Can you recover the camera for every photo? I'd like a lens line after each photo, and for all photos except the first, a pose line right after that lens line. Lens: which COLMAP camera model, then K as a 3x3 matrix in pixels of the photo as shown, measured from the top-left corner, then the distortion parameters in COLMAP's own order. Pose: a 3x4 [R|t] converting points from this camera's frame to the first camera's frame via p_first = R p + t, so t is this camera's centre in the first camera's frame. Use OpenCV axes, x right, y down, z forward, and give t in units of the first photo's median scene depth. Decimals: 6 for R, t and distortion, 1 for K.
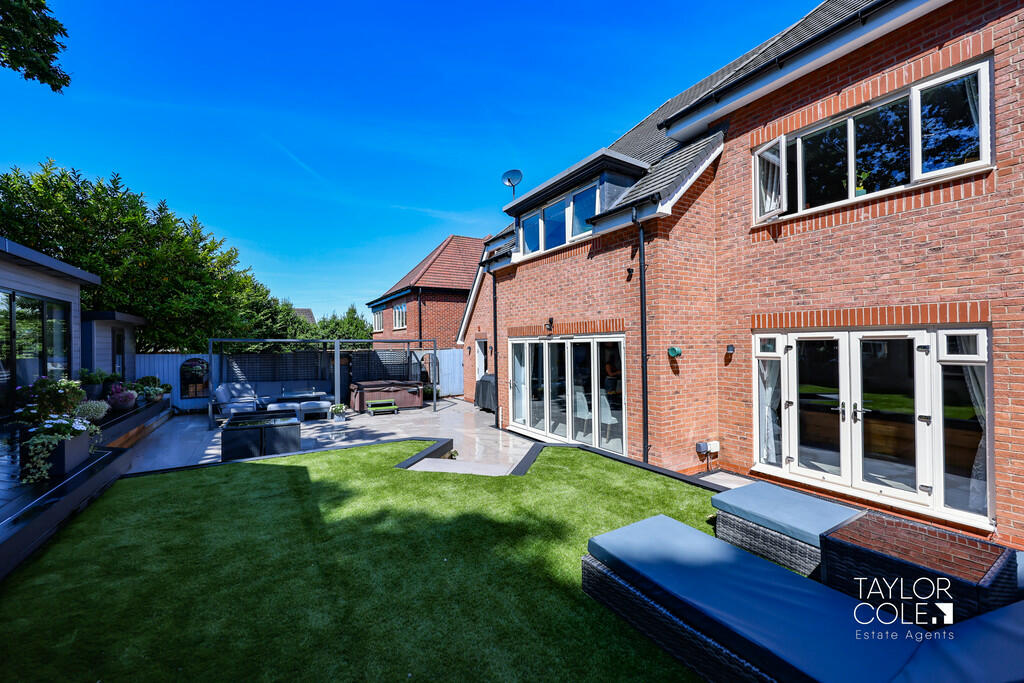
lens RADIAL K [[407.7, 0, 512.7], [0, 407.7, 343.3], [0, 0, 1]] dist [0.002197, 0.000284]
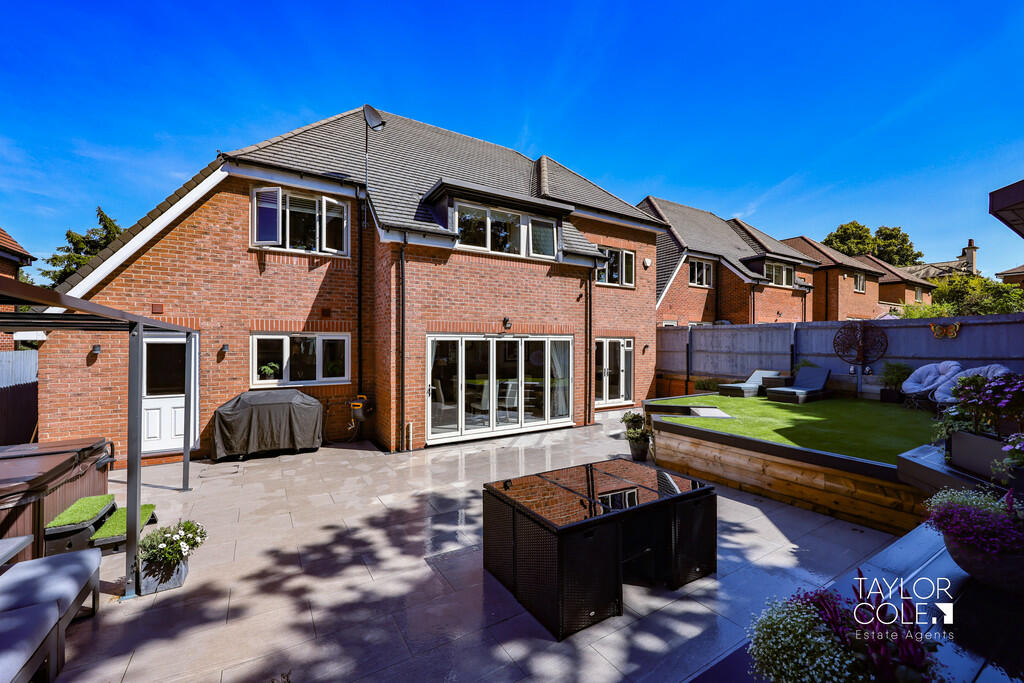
lens RADIAL K [[407.7, 0, 510.7], [0, 407.7, 342.6], [0, 0, 1]] dist [0.002197, 0.000284]
pose [[-0.005105, 0.013192, 0.999900, -1.186352], [-0.001329, 0.999912, -0.013199, 0.021382], [-0.999986, -0.001396, -0.005087, 1.202421]]
